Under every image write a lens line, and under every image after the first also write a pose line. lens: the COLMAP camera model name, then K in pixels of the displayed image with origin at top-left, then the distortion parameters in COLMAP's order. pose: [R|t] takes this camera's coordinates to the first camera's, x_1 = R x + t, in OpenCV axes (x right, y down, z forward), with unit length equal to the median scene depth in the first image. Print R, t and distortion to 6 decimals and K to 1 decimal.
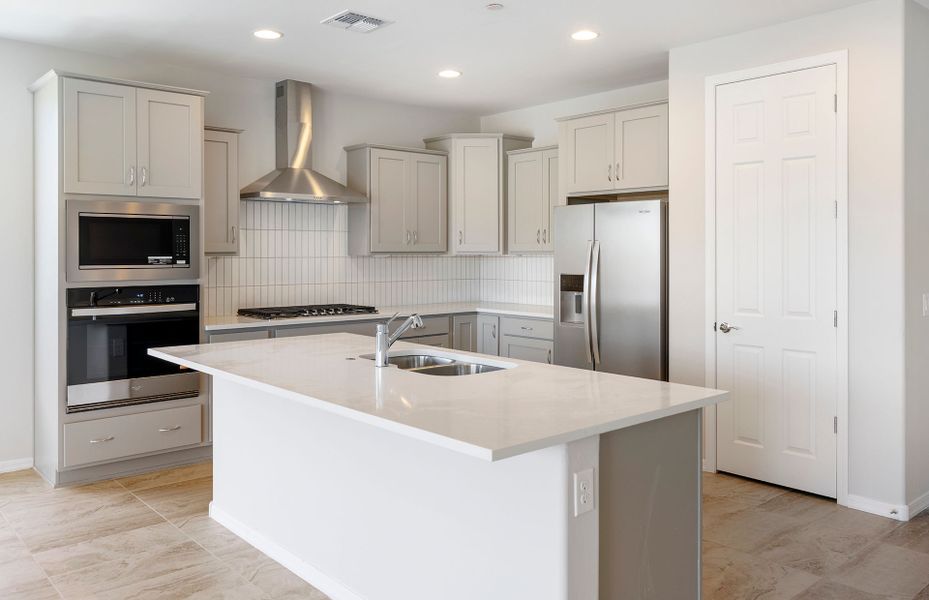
lens RADIAL K [[877.1, 0, 431.4], [0, 877.1, 260.9], [0, 0, 1]] dist [0.016504, 0.009279]
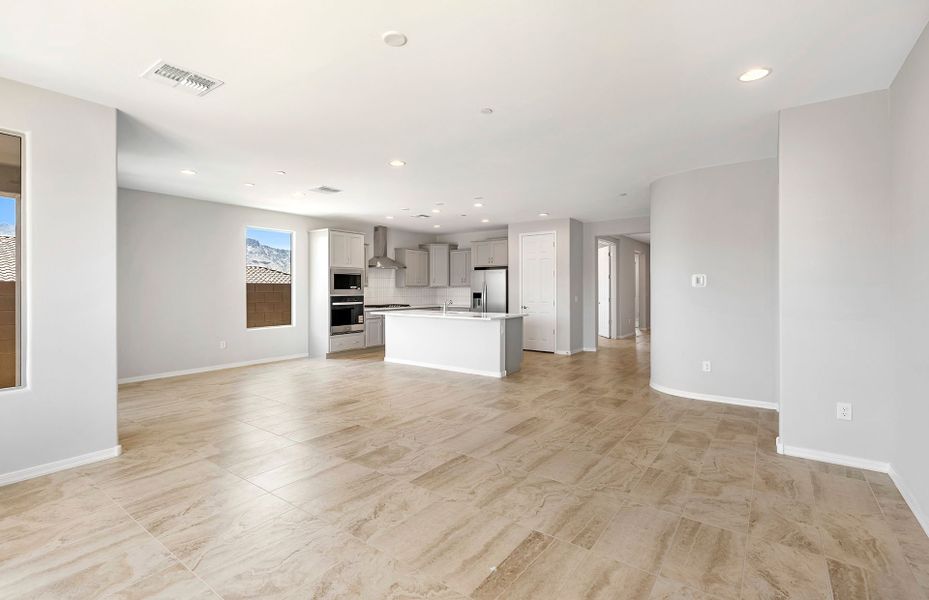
lens RADIAL K [[428.2, 0, 464.5], [0, 428.2, 300.0], [0, 0, 1]] dist [0.001993, 0.000376]
pose [[0.981036, -0.006025, 0.193733, -0.177528], [0.002387, 0.999817, 0.019002, 0.011949], [-0.193812, -0.018179, 0.980870, -0.475861]]
